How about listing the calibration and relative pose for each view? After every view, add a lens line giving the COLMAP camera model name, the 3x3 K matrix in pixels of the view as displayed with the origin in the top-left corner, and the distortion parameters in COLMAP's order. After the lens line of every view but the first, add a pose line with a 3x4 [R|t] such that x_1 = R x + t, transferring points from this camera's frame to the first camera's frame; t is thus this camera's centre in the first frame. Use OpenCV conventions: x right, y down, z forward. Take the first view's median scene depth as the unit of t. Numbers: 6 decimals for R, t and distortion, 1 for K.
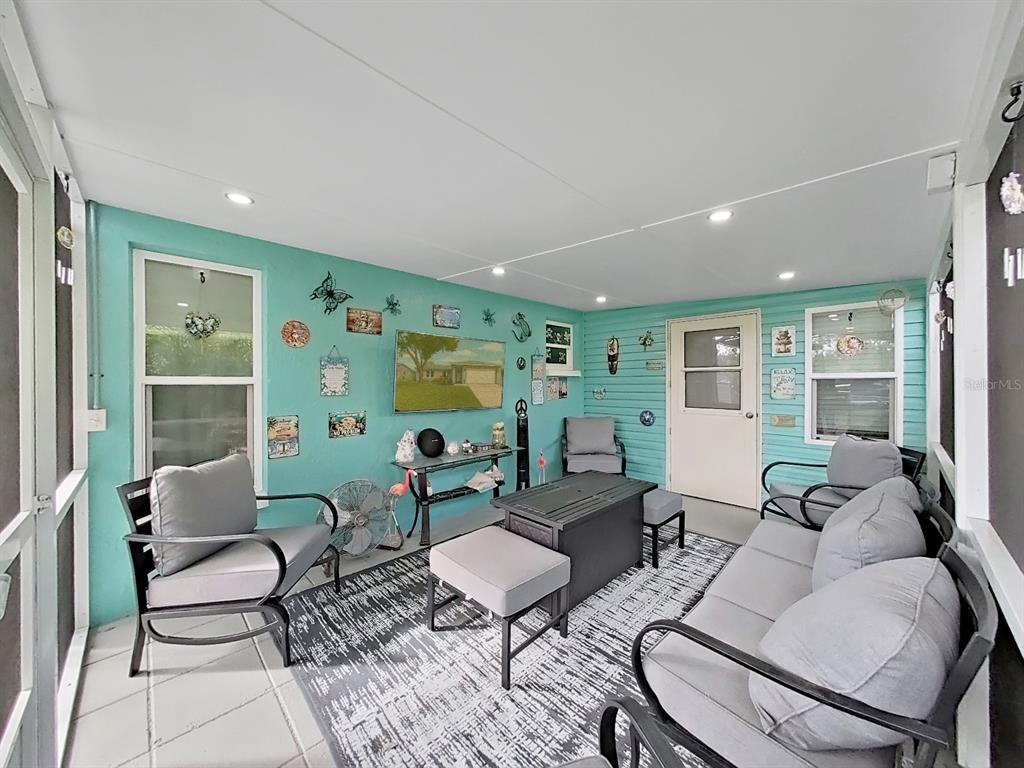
lens RADIAL K [[382.0, 0, 510.0], [0, 382.0, 382.9], [0, 0, 1]] dist [0.000257, 0.000270]
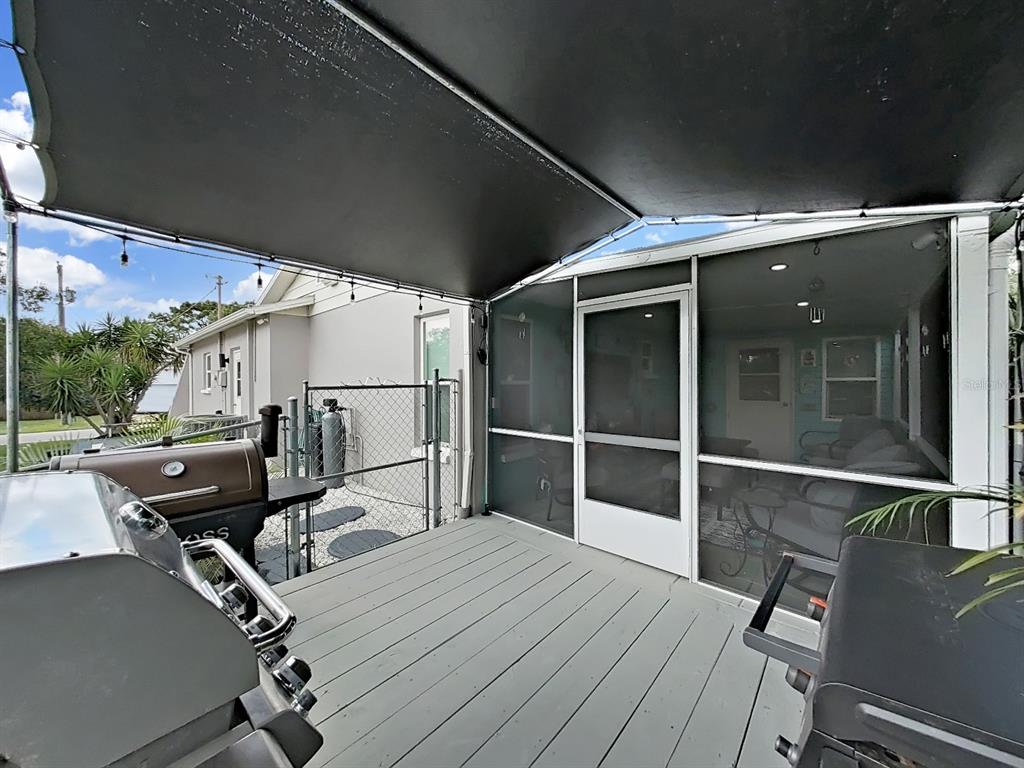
lens RADIAL K [[382.0, 0, 510.7], [0, 382.0, 381.5], [0, 0, 1]] dist [0.000257, 0.000270]
pose [[0.998372, 0.002323, 0.056986, -0.708822], [-0.001875, 0.999967, -0.007925, 0.006898], [-0.057003, 0.007806, 0.998343, -0.606403]]
